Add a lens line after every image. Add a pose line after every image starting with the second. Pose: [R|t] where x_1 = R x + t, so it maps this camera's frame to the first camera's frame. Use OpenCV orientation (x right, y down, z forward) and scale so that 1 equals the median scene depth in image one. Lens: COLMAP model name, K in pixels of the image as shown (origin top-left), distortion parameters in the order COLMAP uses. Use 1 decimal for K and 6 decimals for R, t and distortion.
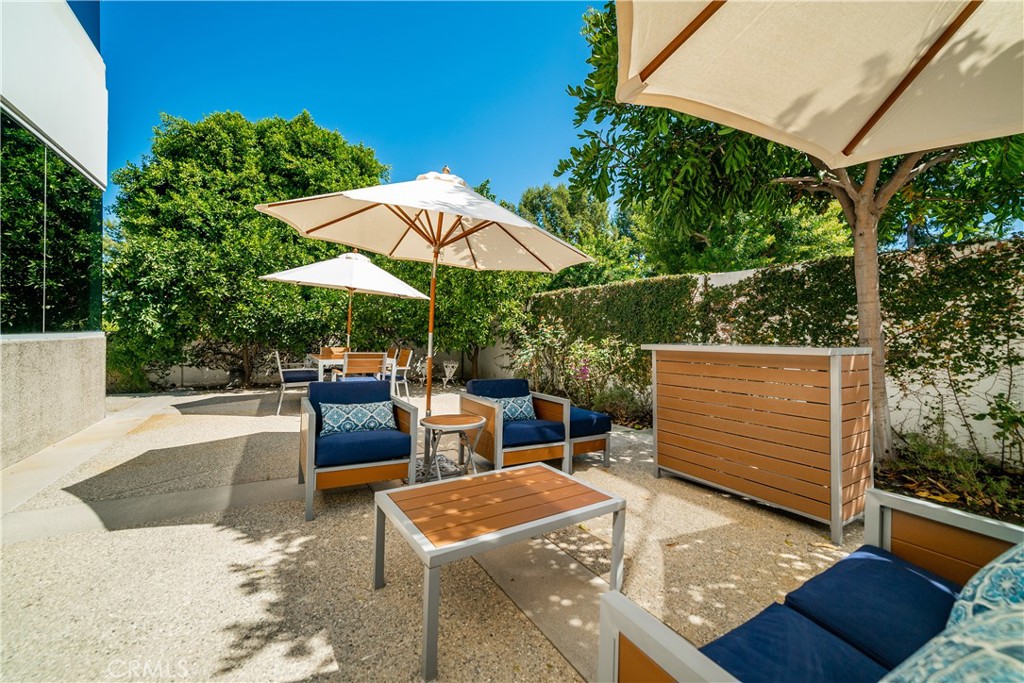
lens RADIAL K [[410.4, 0, 508.5], [0, 410.4, 338.4], [0, 0, 1]] dist [-0.000518, -0.000043]
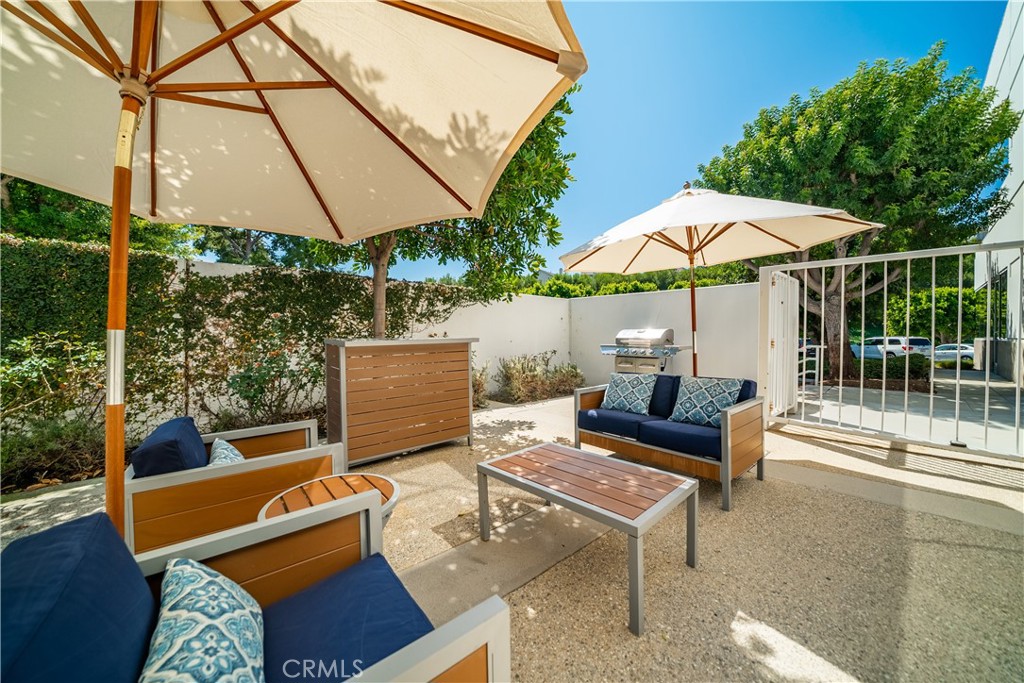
lens RADIAL K [[357.9, 0, 504.1], [0, 357.9, 336.9], [0, 0, 1]] dist [-0.029810, 0.003068]
pose [[-0.162186, -0.023568, 0.986479, -0.487695], [0.008909, 0.999639, 0.025347, -0.011818], [-0.986720, 0.012899, -0.161918, 0.693128]]
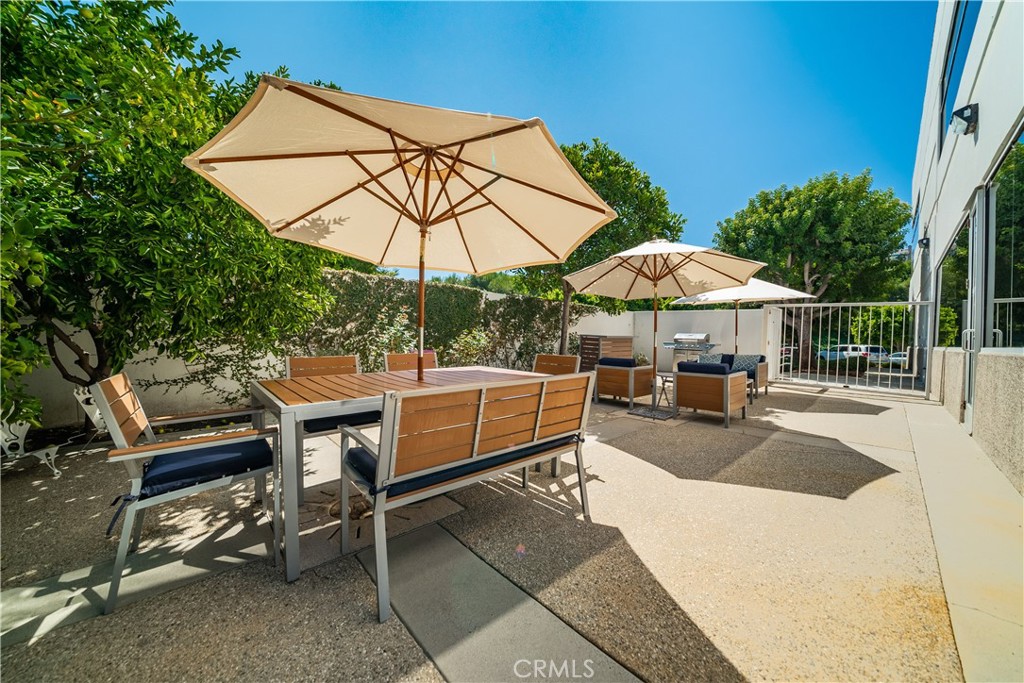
lens RADIAL K [[357.9, 0, 504.1], [0, 357.9, 336.9], [0, 0, 1]] dist [-0.029810, 0.003068]
pose [[-0.196887, -0.030121, 0.979963, -1.379404], [-0.019594, 0.999449, 0.026783, -0.018506], [-0.980230, -0.013928, -0.197369, 1.756829]]
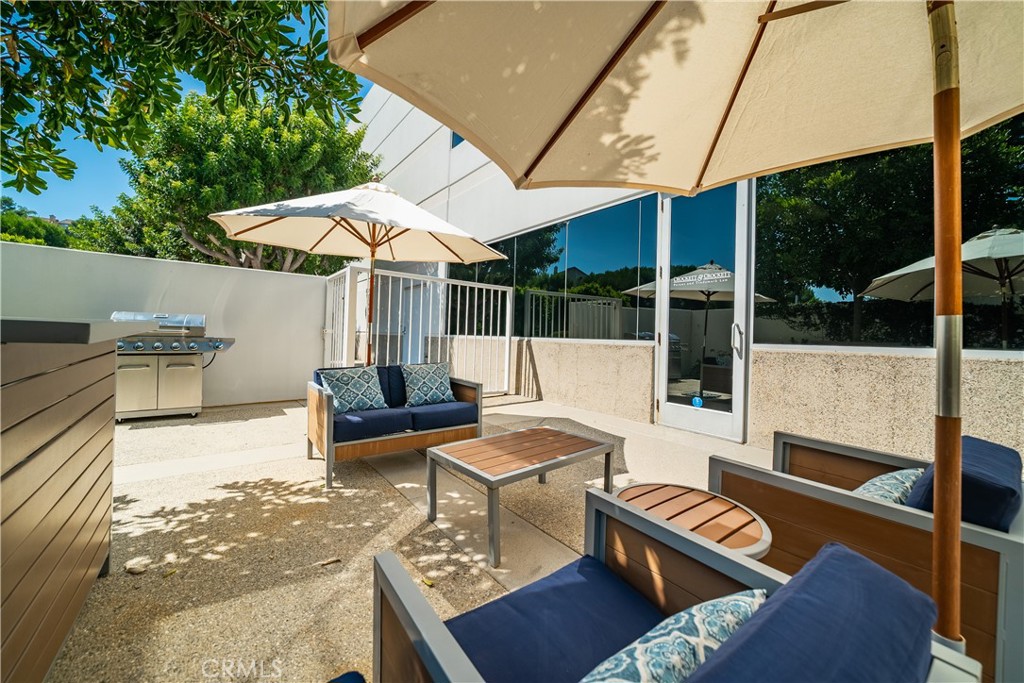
lens RADIAL K [[388.6, 0, 504.0], [0, 388.6, 332.1], [0, 0, 1]] dist [0.000370, 0.000035]
pose [[-0.993043, -0.044500, -0.109020, 0.099373], [-0.045175, 0.998972, 0.003728, 0.007595], [0.108742, 0.008627, -0.994033, 1.124713]]
